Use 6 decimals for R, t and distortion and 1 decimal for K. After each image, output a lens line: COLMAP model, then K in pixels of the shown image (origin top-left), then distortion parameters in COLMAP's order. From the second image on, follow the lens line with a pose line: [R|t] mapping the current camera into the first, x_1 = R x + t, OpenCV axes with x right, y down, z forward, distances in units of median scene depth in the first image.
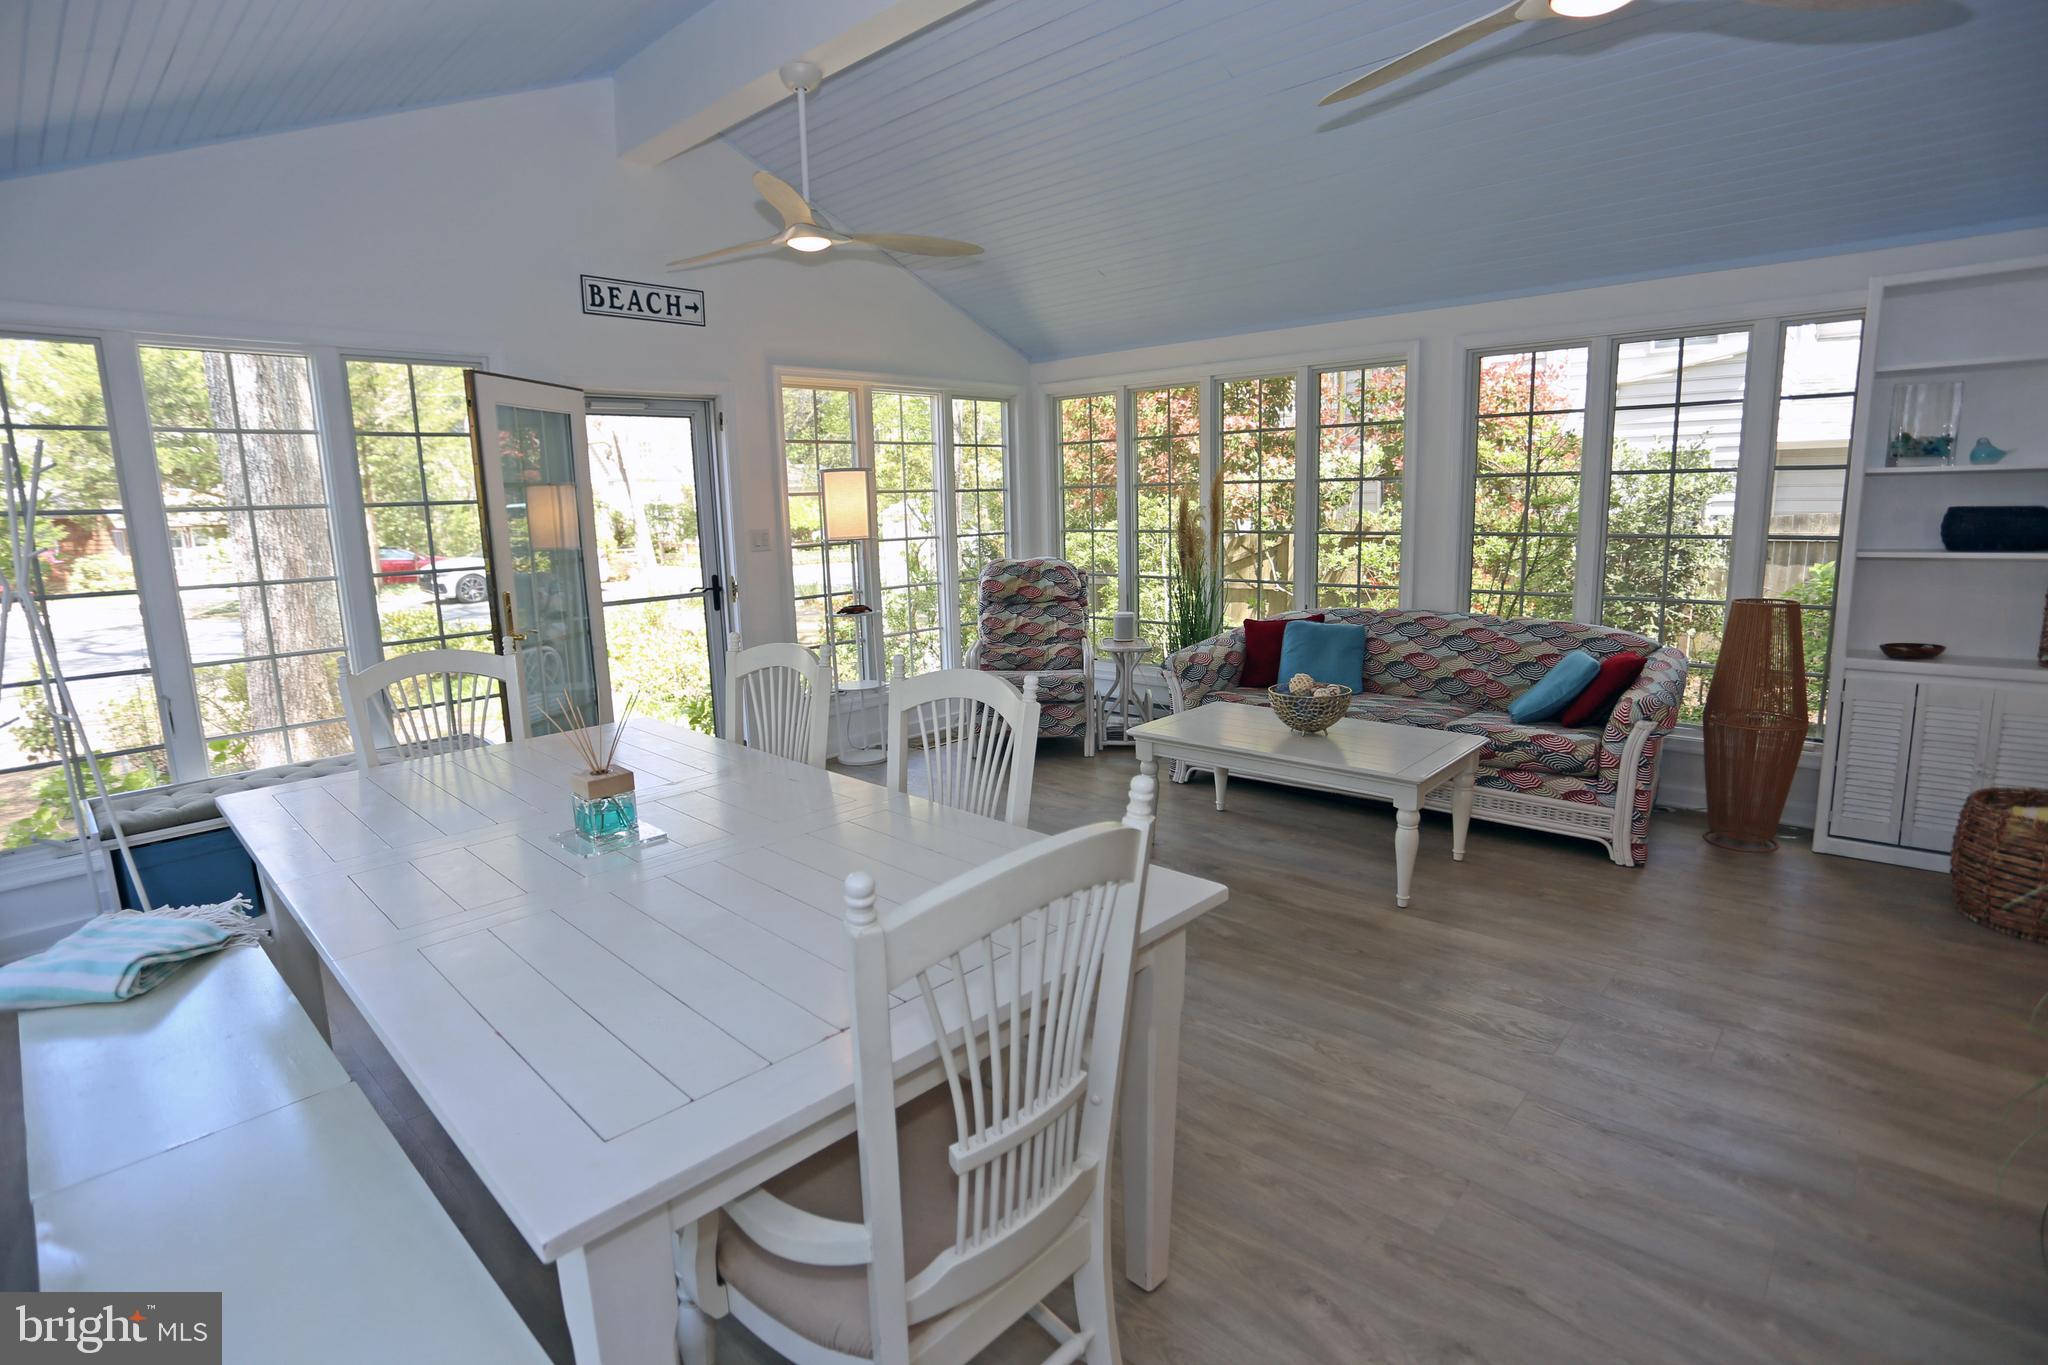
lens RADIAL K [[1003.5, 0, 1027.3], [0, 1003.5, 675.3], [0, 0, 1]] dist [-0.076438, 0.033128]
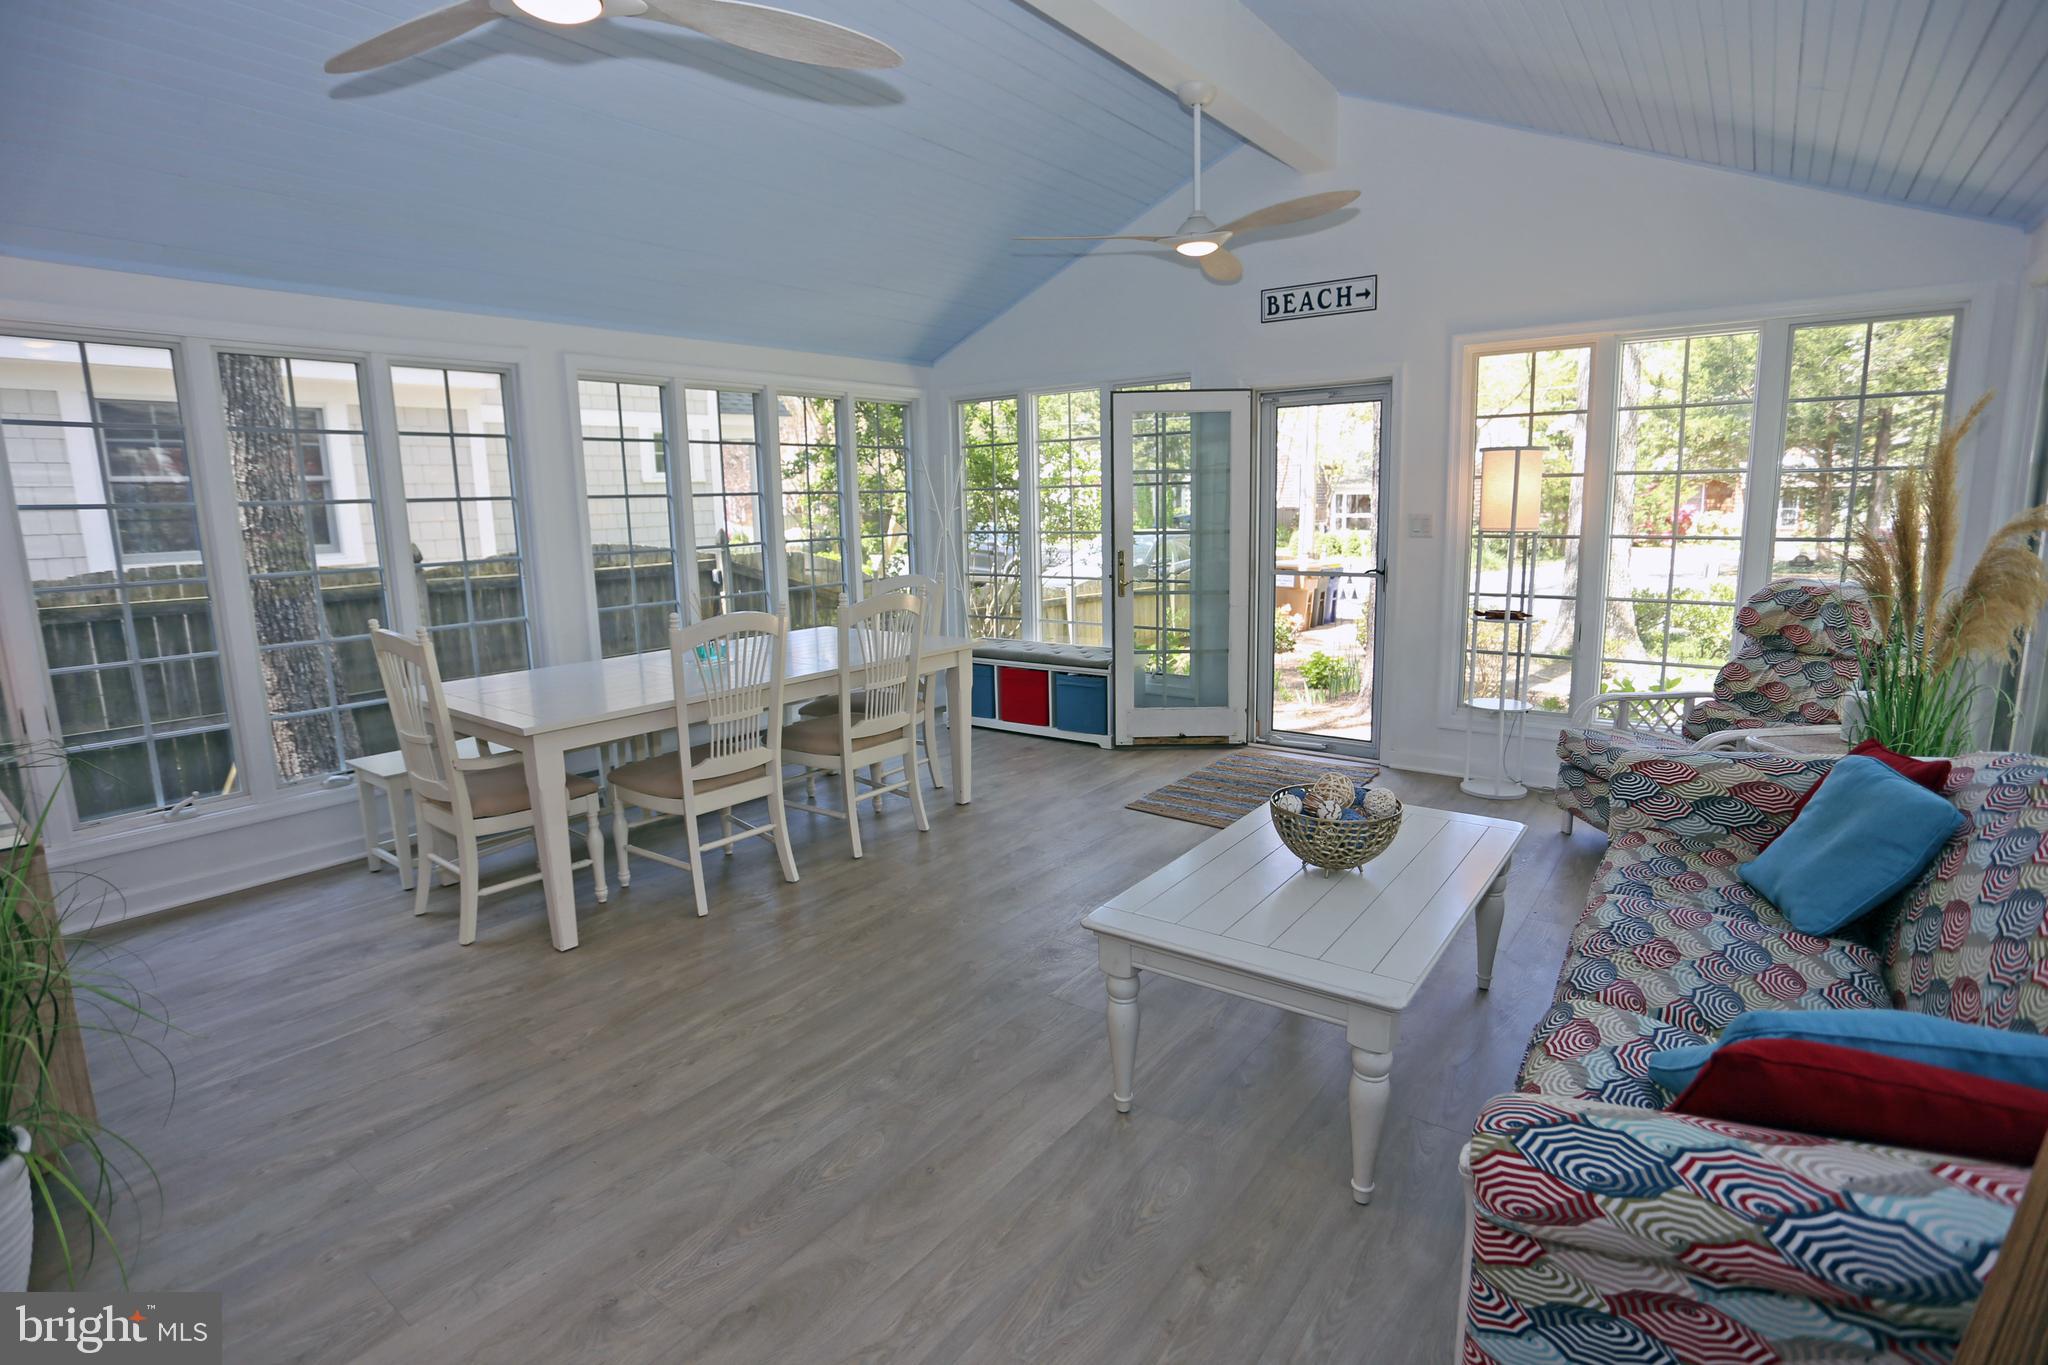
lens RADIAL K [[998.6, 0, 1024.3], [0, 998.6, 678.5], [0, 0, 1]] dist [-0.081648, 0.034118]
pose [[0.092310, 0.197318, -0.975984, 0.708489], [-0.154033, 0.971200, 0.181782, -0.118431], [0.983744, 0.133553, 0.120045, 0.596584]]
